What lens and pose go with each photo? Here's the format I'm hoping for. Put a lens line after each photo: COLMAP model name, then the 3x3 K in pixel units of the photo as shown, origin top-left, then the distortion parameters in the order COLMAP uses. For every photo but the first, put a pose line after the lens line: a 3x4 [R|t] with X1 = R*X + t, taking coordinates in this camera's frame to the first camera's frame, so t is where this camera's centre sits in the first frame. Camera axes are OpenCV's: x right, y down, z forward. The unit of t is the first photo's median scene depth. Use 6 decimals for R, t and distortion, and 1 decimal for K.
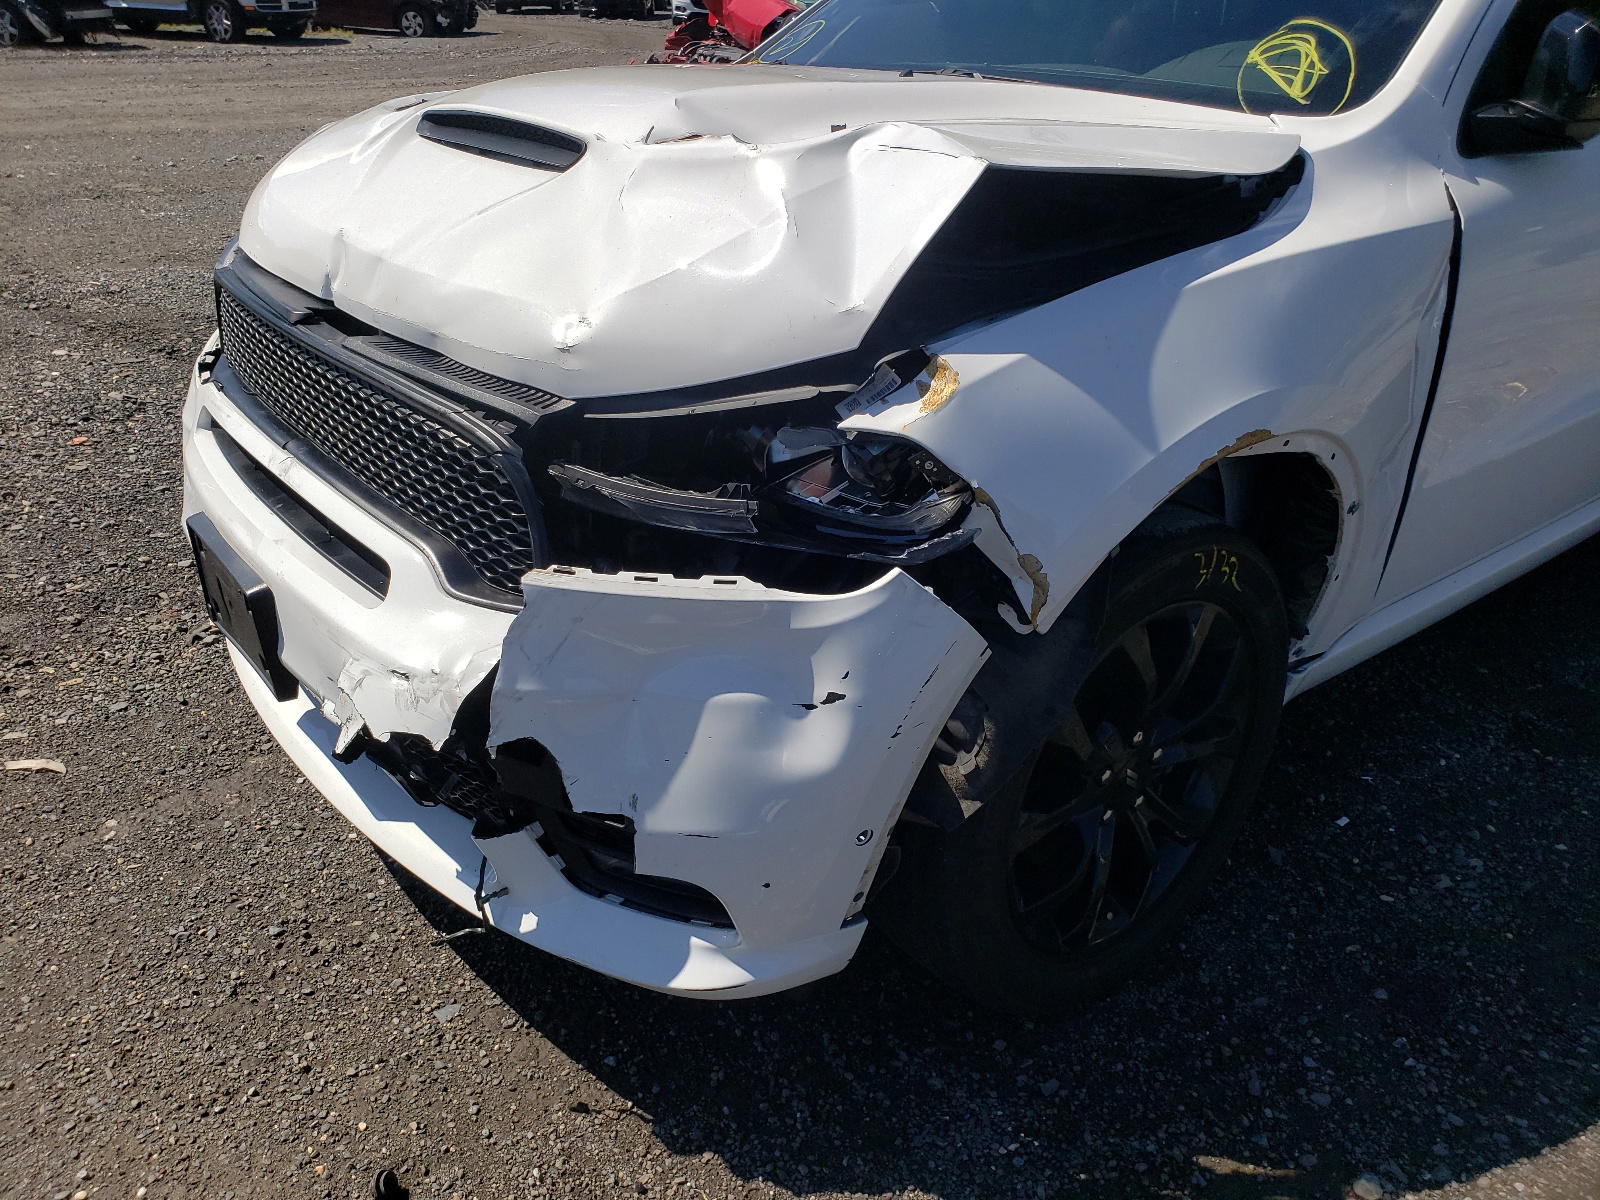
lens RADIAL K [[1251.5, 0, 768.7], [0, 1251.5, 597.7], [0, 0, 1]] dist [-0.005092, 0.002305]
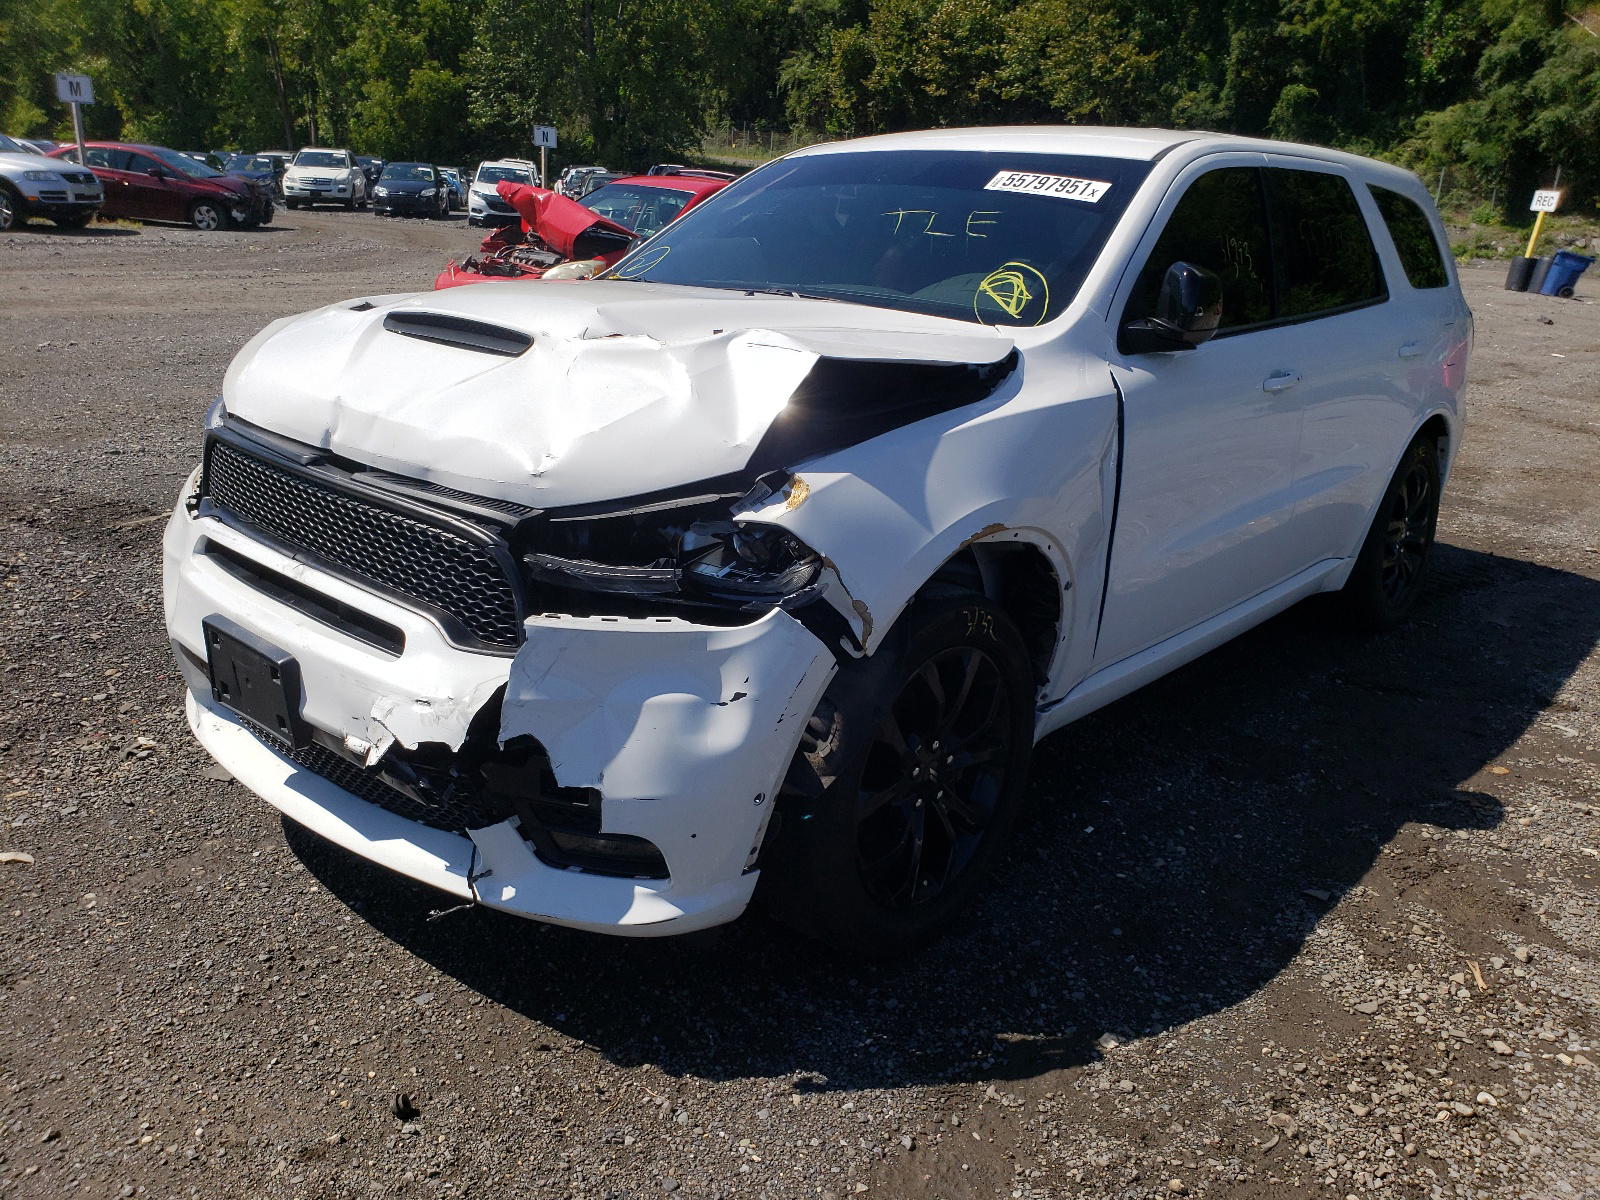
lens RADIAL K [[1220.5, 0, 800.0], [0, 1220.5, 600.0], [0, 0, 1]] dist [-0.006258, -0.008715]
pose [[0.983343, -0.024552, 0.180091, -0.106538], [0.048932, 0.990012, -0.132216, 0.128008], [-0.175047, 0.138826, 0.974724, -0.357460]]
